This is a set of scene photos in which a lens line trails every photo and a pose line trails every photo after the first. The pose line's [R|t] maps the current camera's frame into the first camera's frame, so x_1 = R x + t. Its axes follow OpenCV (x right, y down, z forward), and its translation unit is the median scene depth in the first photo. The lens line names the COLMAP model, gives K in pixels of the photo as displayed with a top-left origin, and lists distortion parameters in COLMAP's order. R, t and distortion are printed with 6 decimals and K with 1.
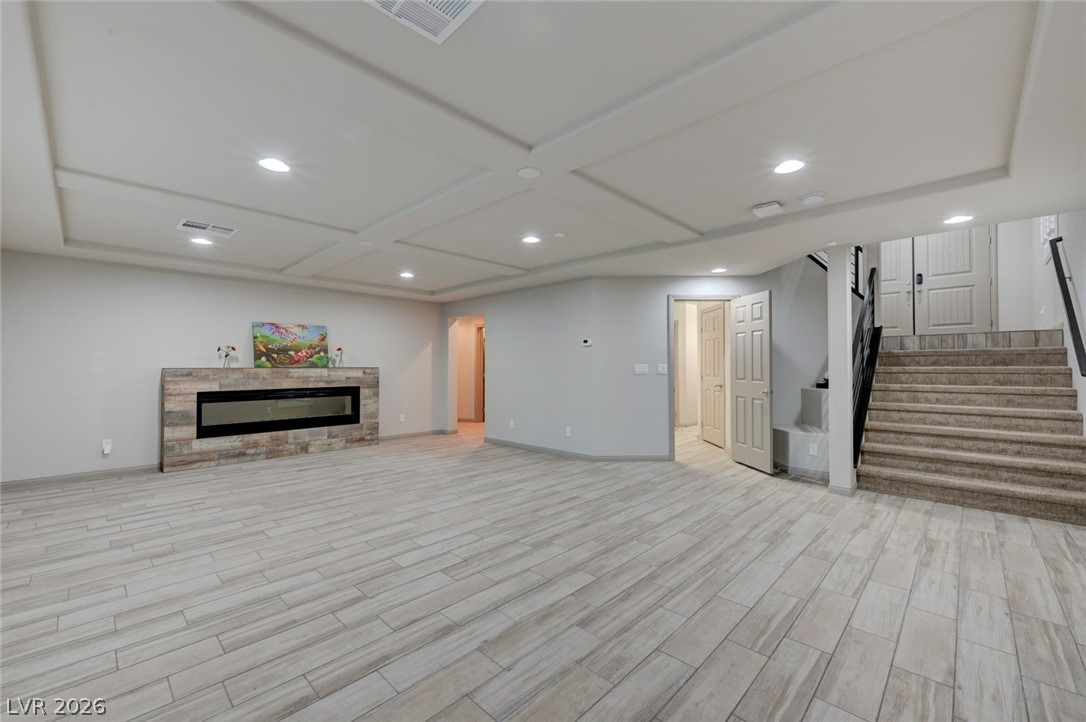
lens RADIAL K [[443.3, 0, 550.3], [0, 443.3, 361.3], [0, 0, 1]] dist [0.008804, -0.000784]
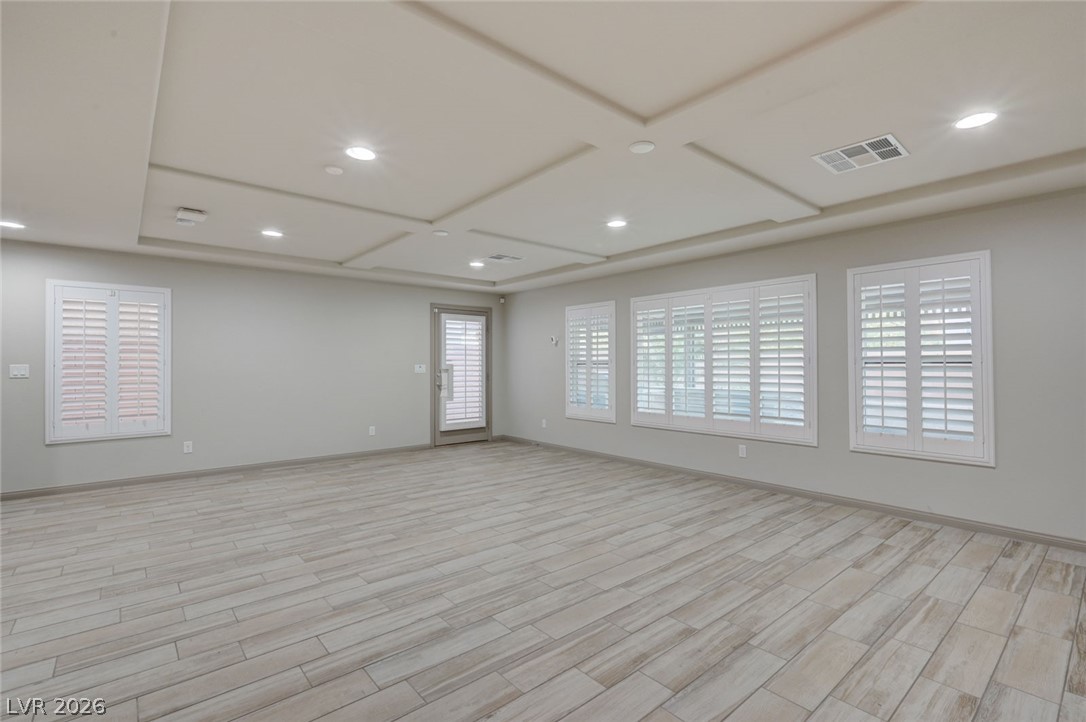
lens RADIAL K [[497.2, 0, 549.8], [0, 497.2, 360.1], [0, 0, 1]] dist [0.009360, -0.001370]
pose [[-0.994417, 0.004941, 0.105410, -0.440511], [0.002832, 0.999793, -0.020151, 0.021993], [-0.105488, -0.019740, -0.994225, 1.973636]]
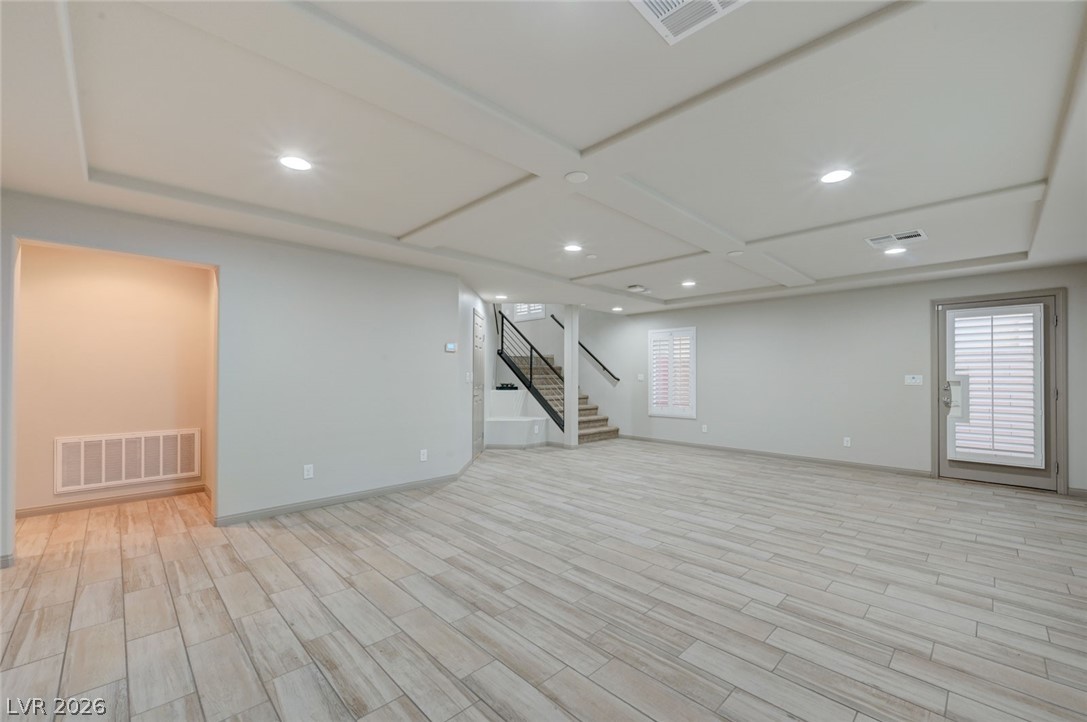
lens RADIAL K [[435.1, 0, 553.2], [0, 435.1, 374.7], [0, 0, 1]] dist [-0.010788, 0.001041]
pose [[0.030225, 0.003736, 0.999536, -1.227096], [-0.013905, 0.999898, -0.003317, 0.018459], [-0.999446, -0.013799, 0.030273, 1.222514]]
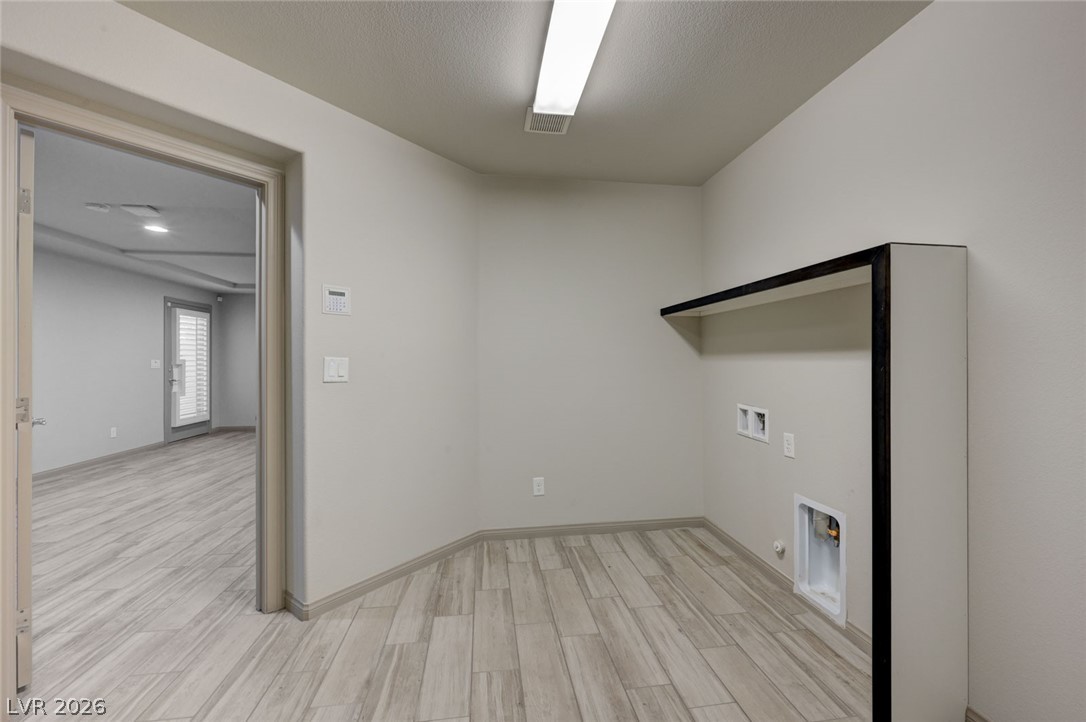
lens RADIAL K [[434.7, 0, 547.2], [0, 434.7, 359.9], [0, 0, 1]] dist [-0.010788, 0.001041]
pose [[-0.622021, 0.006954, -0.782970, 0.655361], [0.016256, 0.999860, -0.004035, 0.029657], [0.782832, -0.015238, -0.622047, 2.255698]]
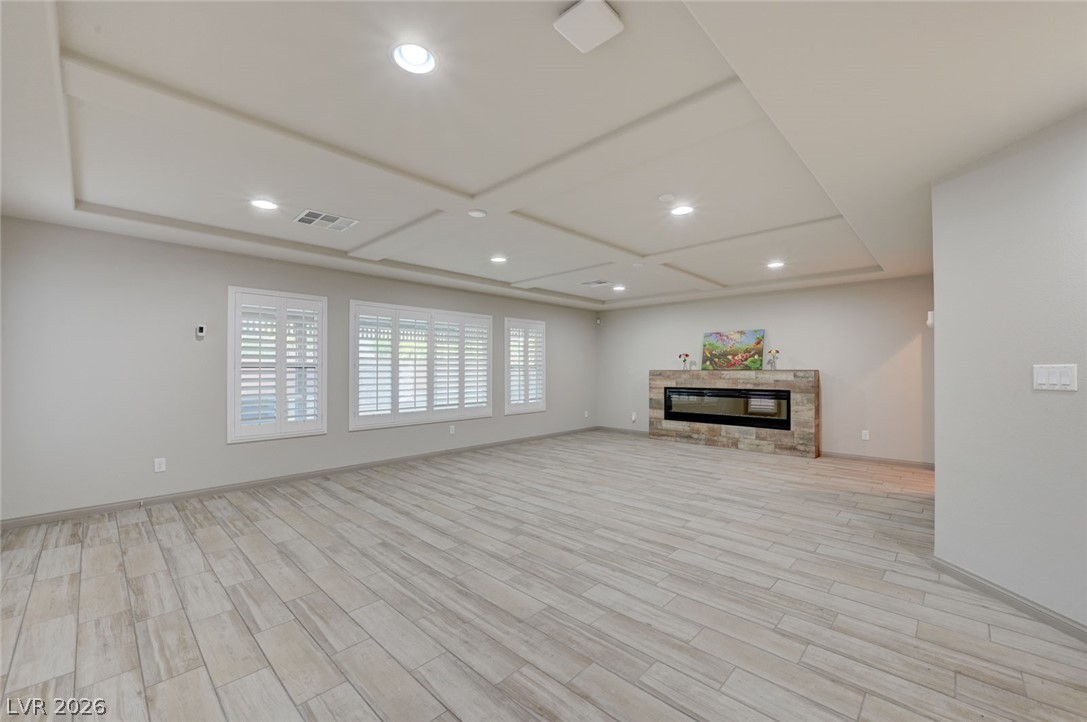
lens RADIAL K [[435.1, 0, 543.2], [0, 435.1, 364.4], [0, 0, 1]] dist [-0.010788, 0.001041]
pose [[-0.008244, -0.010839, -0.999907, 0.890954], [0.011312, 0.999876, -0.010932, 0.011215], [0.999902, -0.011401, -0.008121, 0.912741]]
